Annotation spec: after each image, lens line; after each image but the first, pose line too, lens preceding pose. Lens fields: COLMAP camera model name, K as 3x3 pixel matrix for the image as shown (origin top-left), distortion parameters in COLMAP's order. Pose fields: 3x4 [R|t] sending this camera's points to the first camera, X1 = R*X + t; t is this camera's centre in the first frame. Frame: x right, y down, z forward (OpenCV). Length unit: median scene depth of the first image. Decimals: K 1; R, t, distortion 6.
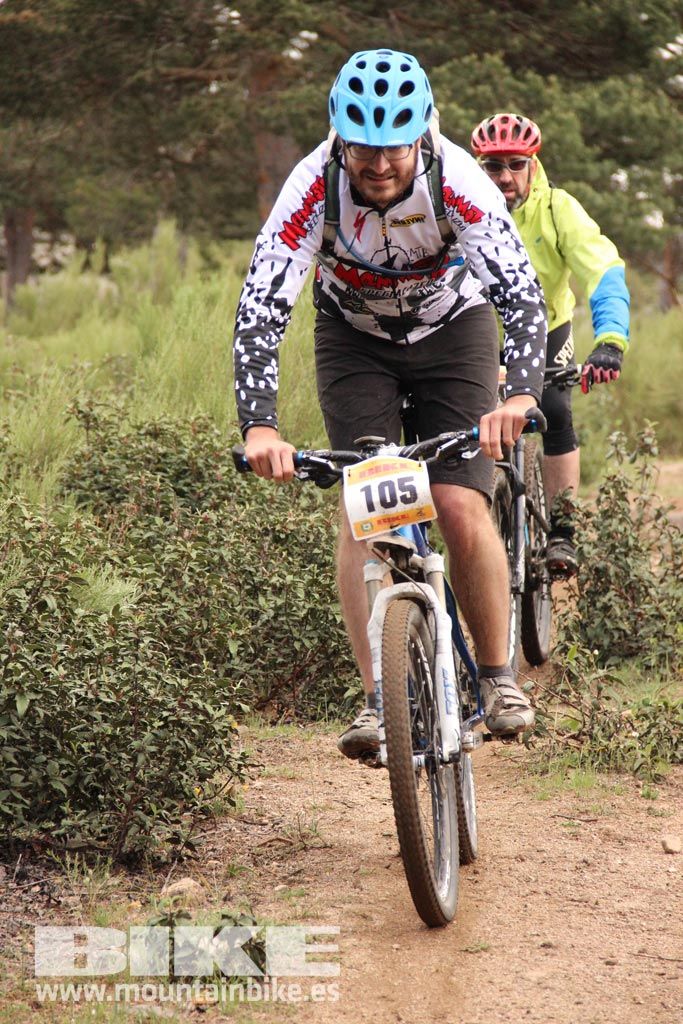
lens RADIAL K [[4975.6, 0, 347.2], [0, 4975.6, 511.9], [0, 0, 1]] dist [1.324282, 6.940235]
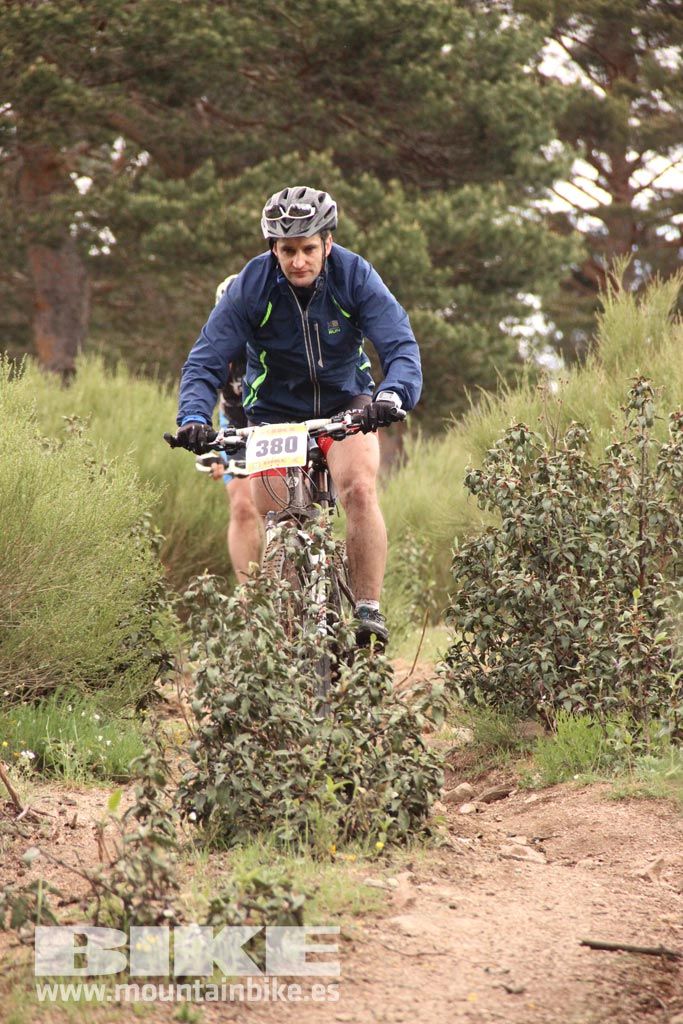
lens RADIAL K [[5536.2, 0, 343.3], [0, 5536.2, 523.7], [0, 0, 1]] dist [1.699827, 2.385510]
pose [[0.999978, 0.004644, 0.004744, 0.028683], [-0.004420, 0.998920, -0.046246, 0.010111], [-0.004953, 0.046224, 0.998919, 0.108117]]
